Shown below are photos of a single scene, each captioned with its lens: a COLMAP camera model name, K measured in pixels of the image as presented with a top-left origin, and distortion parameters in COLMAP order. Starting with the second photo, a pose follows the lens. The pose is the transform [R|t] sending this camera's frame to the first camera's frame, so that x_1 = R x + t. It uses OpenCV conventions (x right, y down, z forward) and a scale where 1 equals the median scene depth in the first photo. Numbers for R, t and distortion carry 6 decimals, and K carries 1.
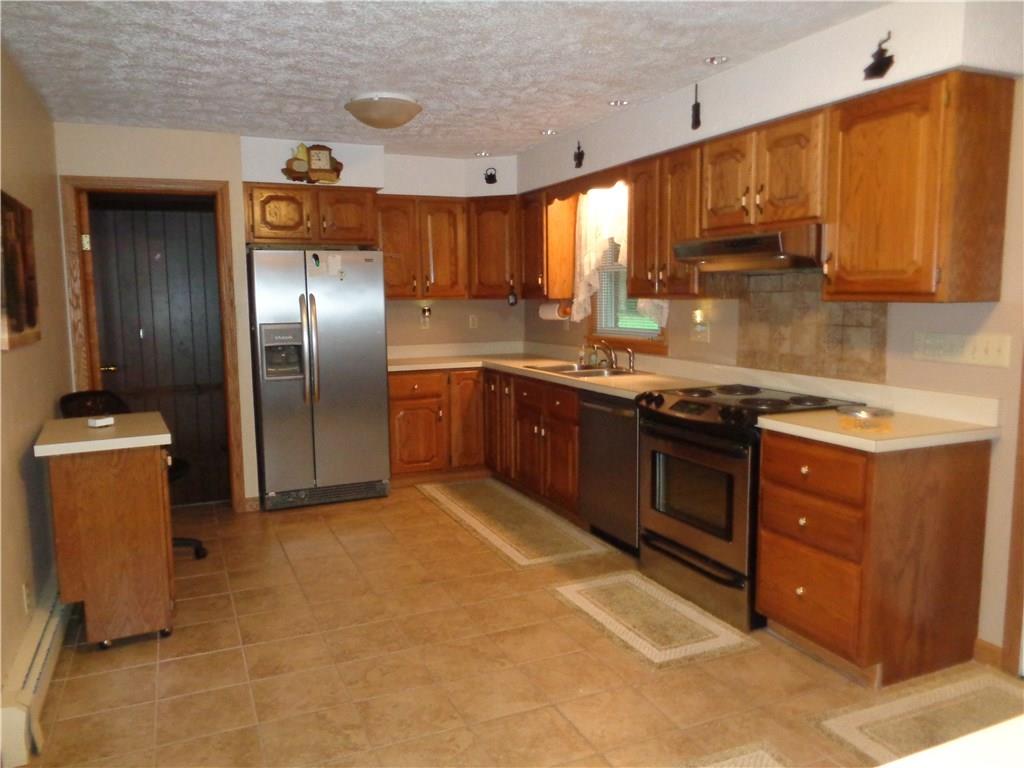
lens RADIAL K [[763.1, 0, 512.0], [0, 763.1, 384.0], [0, 0, 1]] dist [-0.002954, -0.004021]
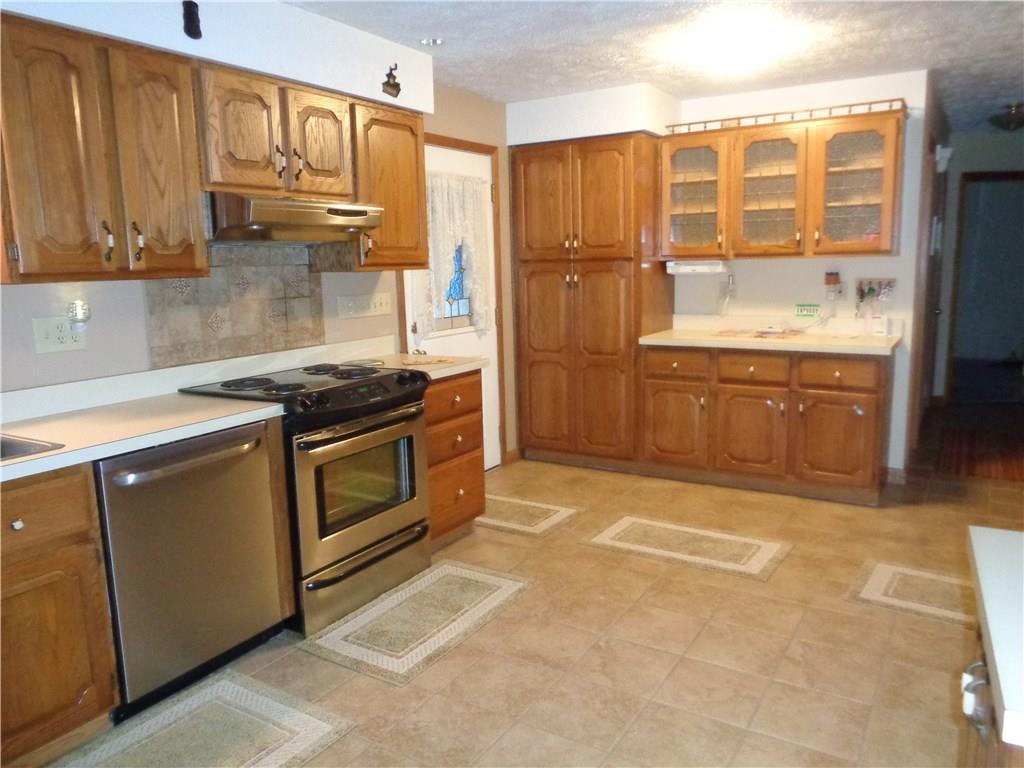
lens RADIAL K [[763.1, 0, 512.0], [0, 763.1, 384.0], [0, 0, 1]] dist [-0.002954, -0.004021]
pose [[-0.559754, -0.110095, 0.821313, -0.620662], [0.126638, 0.968127, 0.216084, -0.153165], [-0.818925, 0.224964, -0.527971, 1.356079]]
